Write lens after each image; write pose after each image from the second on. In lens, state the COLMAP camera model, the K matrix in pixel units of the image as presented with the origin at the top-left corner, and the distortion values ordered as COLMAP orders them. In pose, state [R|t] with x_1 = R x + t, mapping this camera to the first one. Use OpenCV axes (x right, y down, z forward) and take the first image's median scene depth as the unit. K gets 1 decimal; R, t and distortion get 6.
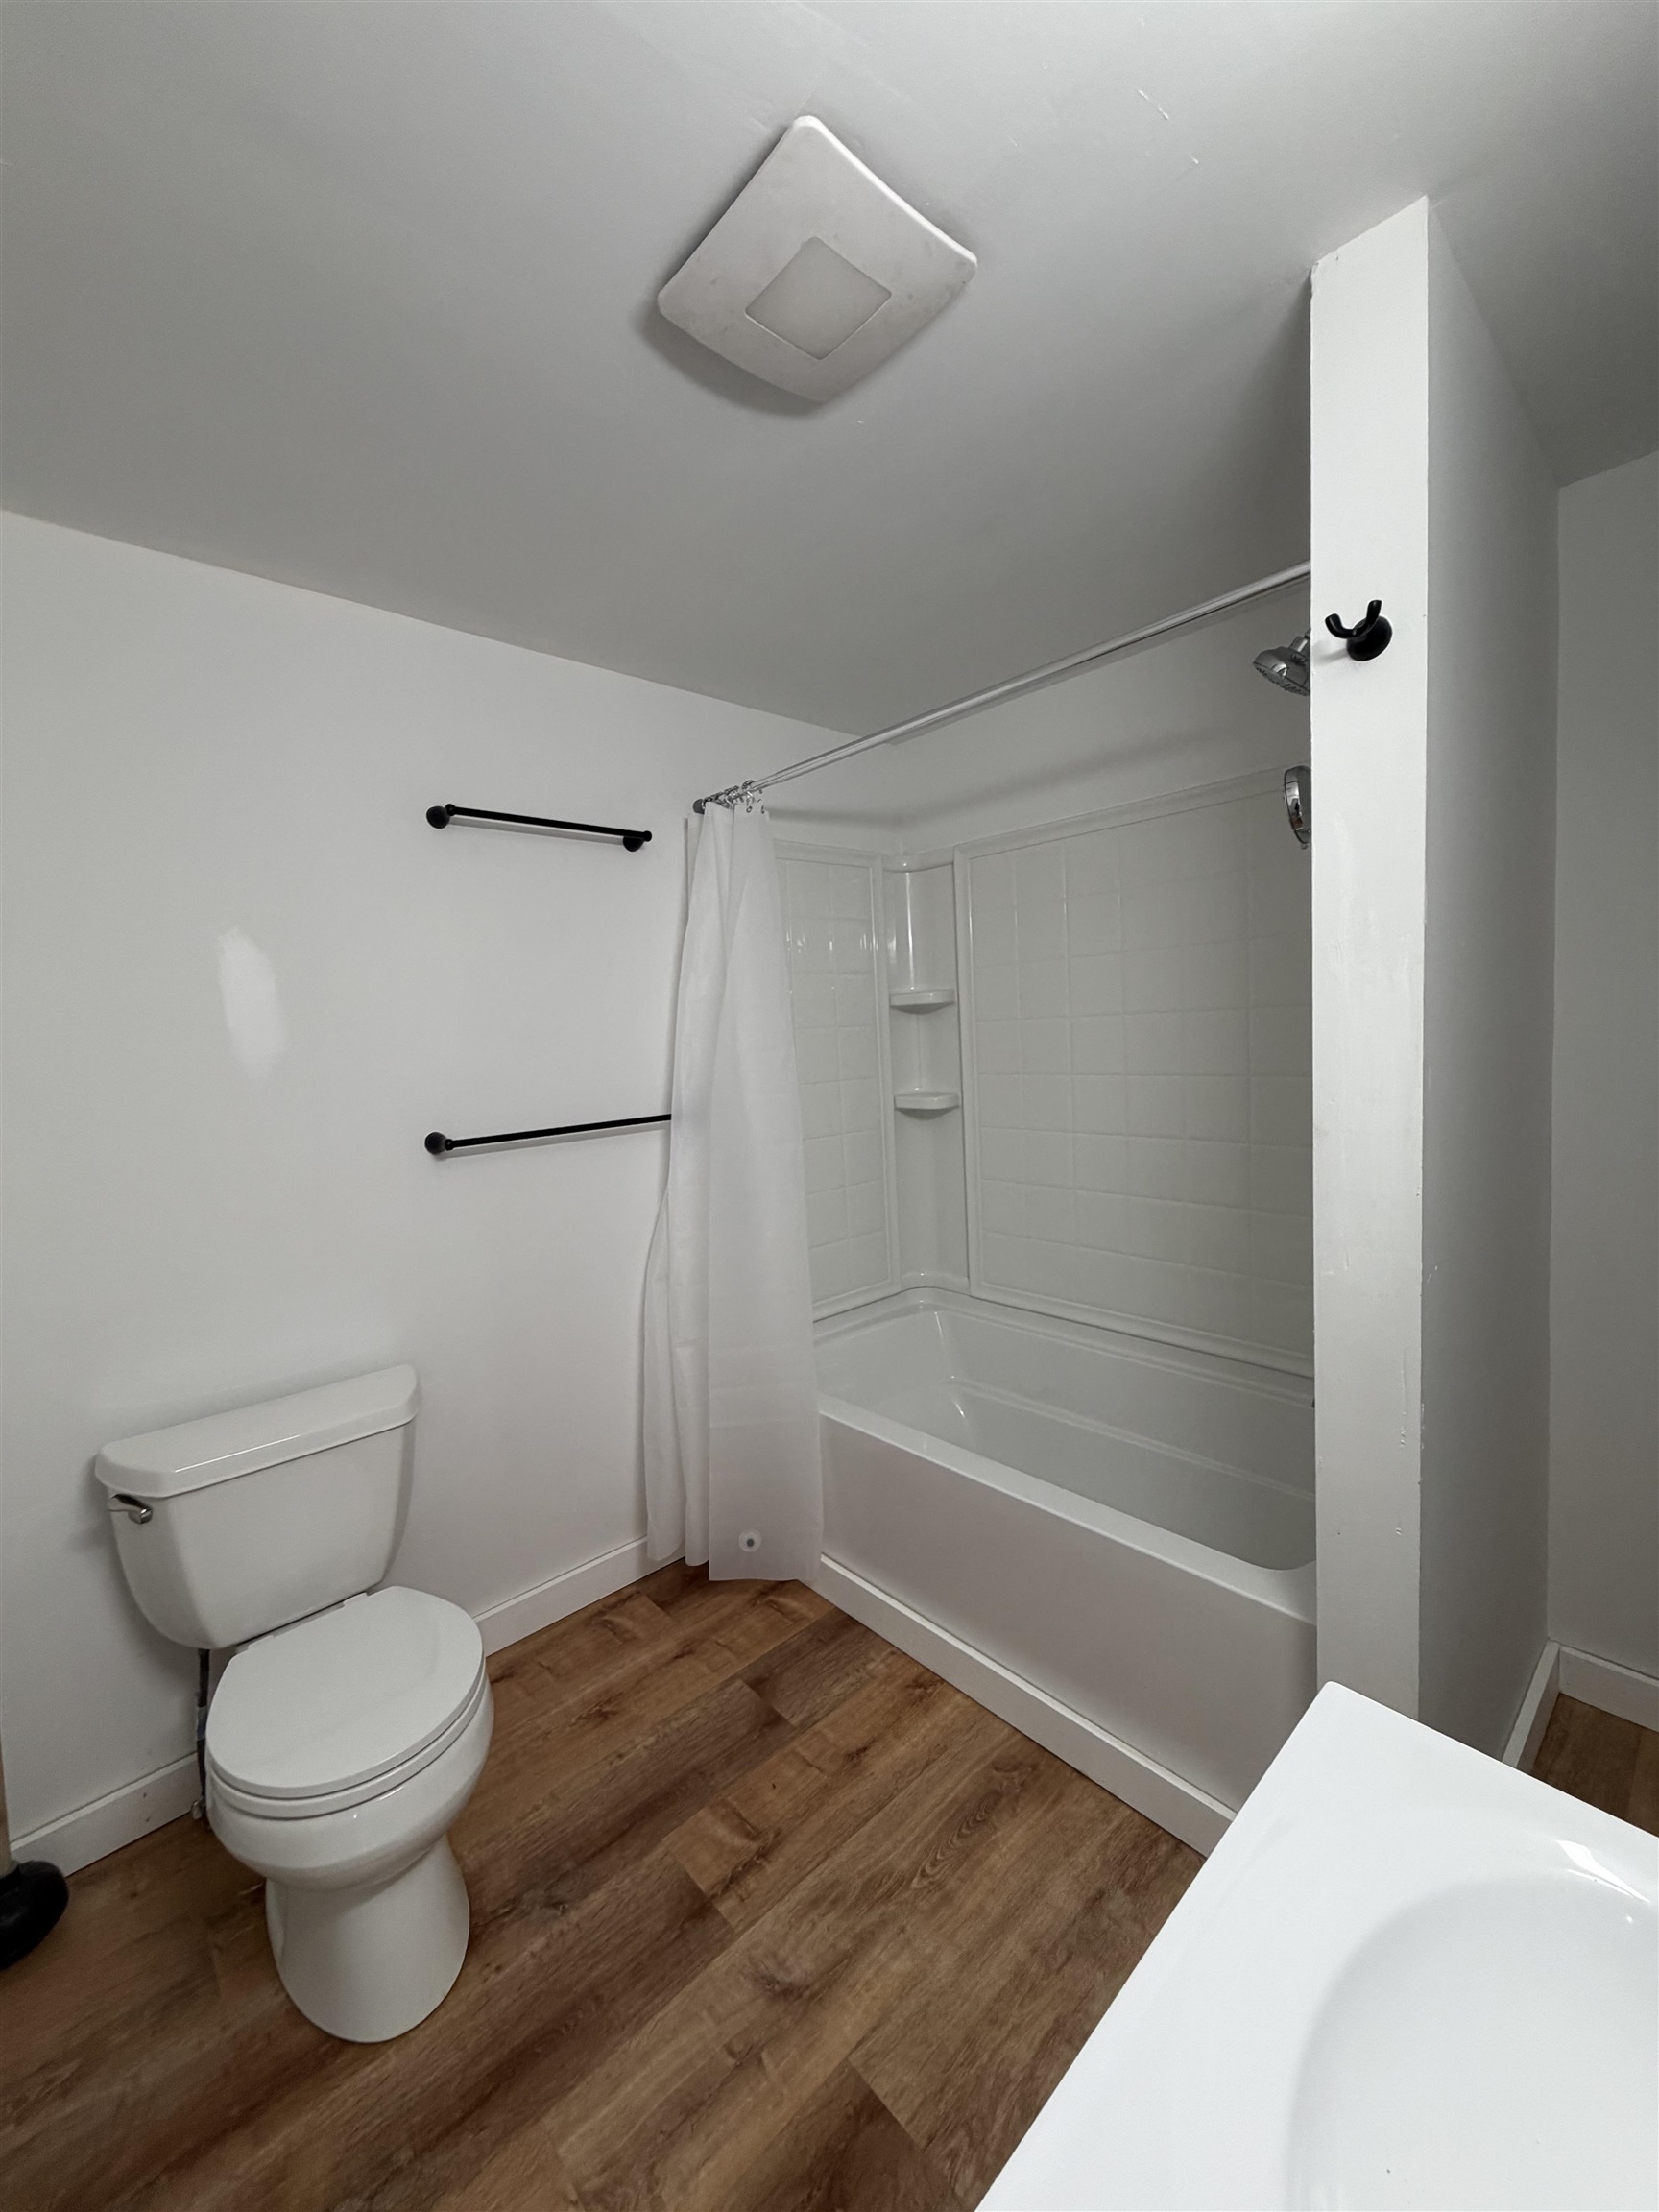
lens RADIAL K [[879.9, 0, 829.9], [0, 879.9, 1097.4], [0, 0, 1]] dist [-0.000352, 0.000584]
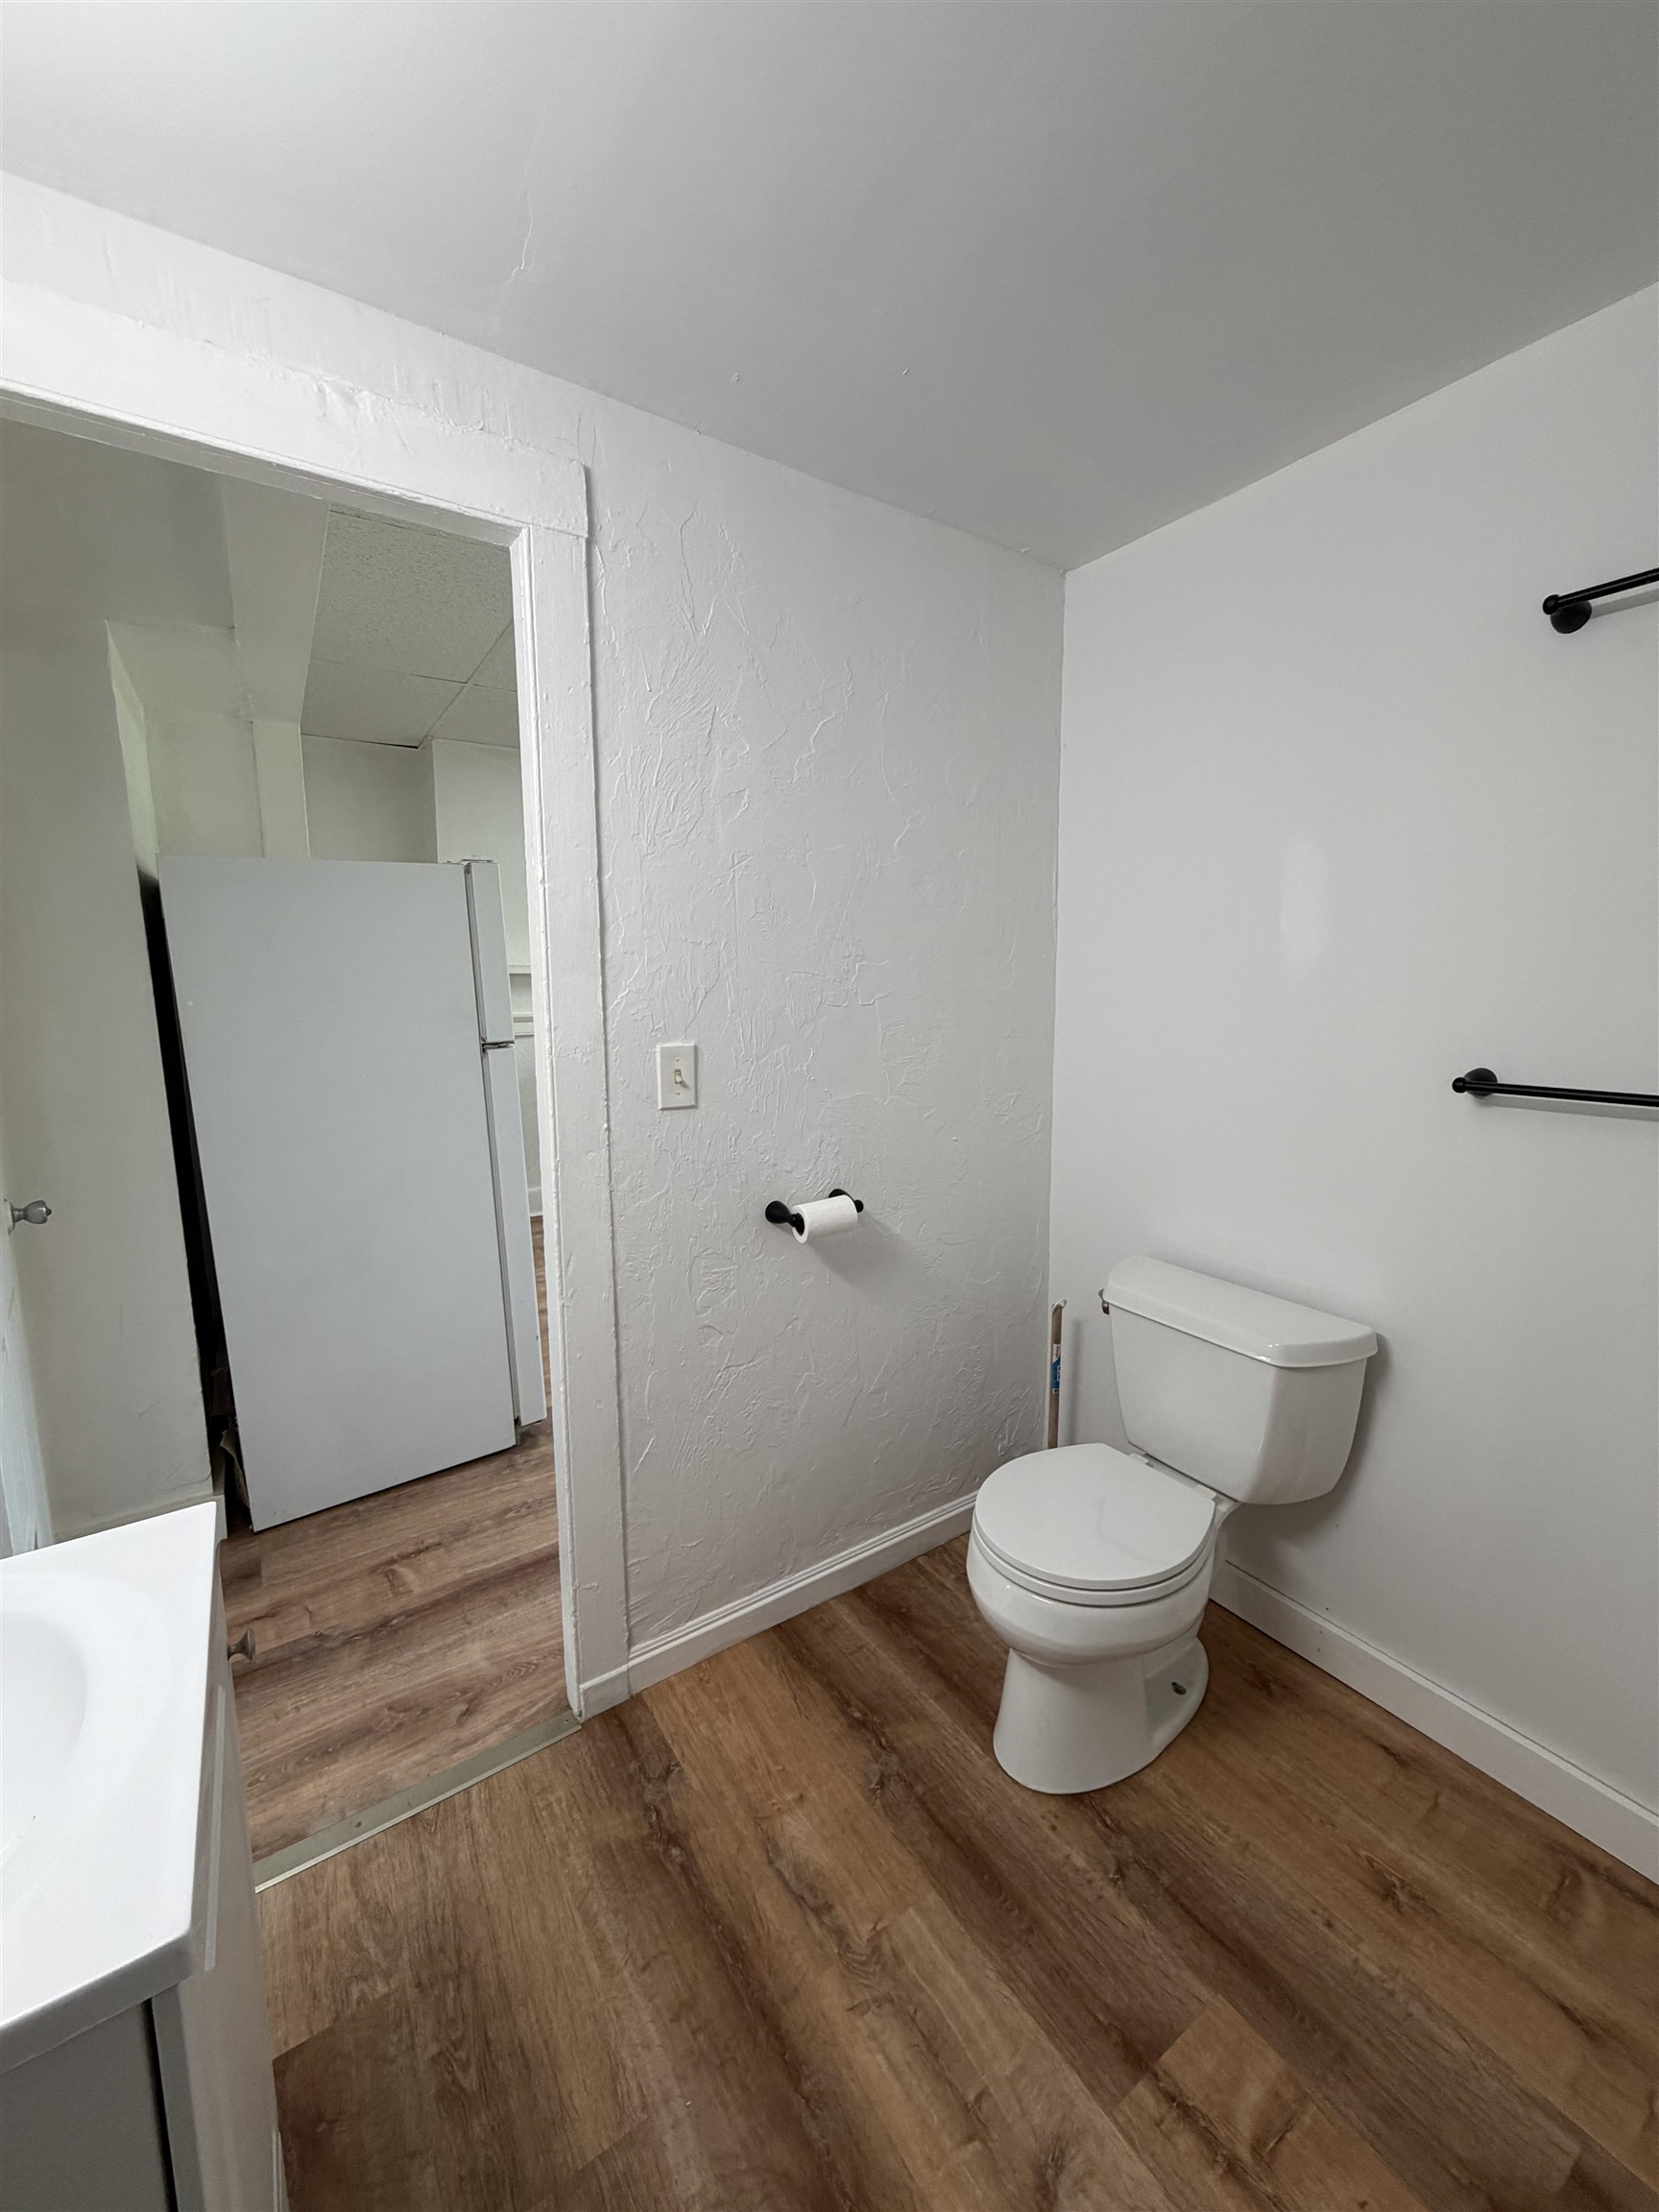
lens RADIAL K [[879.9, 0, 829.9], [0, 879.9, 1097.4], [0, 0, 1]] dist [-0.000352, 0.000584]
pose [[-0.158966, 0.179563, -0.970818, 0.481141], [-0.061932, 0.979571, 0.191323, -0.058049], [0.985340, 0.090539, -0.144598, 0.712751]]
